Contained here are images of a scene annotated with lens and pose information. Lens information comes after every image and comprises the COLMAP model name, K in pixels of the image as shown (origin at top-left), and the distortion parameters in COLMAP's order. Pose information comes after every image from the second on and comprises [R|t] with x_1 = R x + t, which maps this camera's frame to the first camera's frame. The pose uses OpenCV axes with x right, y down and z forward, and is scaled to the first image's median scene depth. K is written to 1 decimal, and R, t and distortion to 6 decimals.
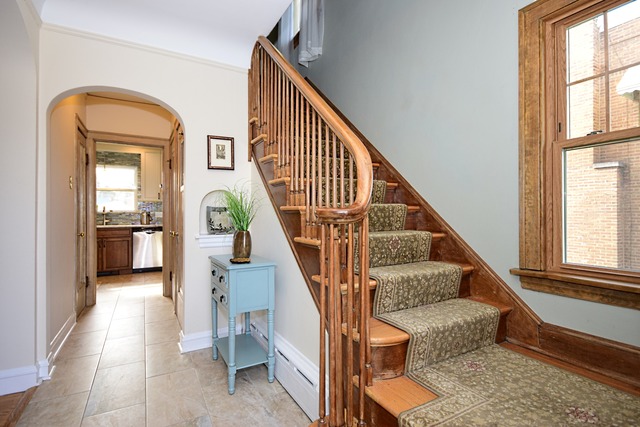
lens RADIAL K [[315.7, 0, 318.1], [0, 315.7, 212.2], [0, 0, 1]] dist [0.005283, 0.001093]
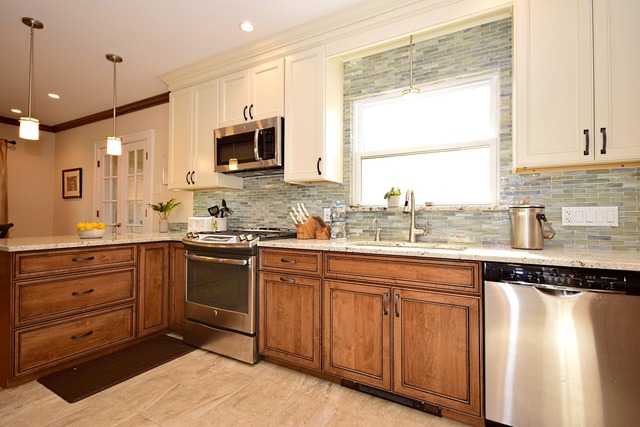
lens RADIAL K [[315.7, 0, 318.1], [0, 315.7, 212.2], [0, 0, 1]] dist [0.005283, 0.001093]
pose [[0.509181, -0.002708, -0.860655, -0.401648], [-0.000785, 0.999993, -0.003611, 0.006472], [0.860659, 0.002514, 0.509175, 0.698827]]
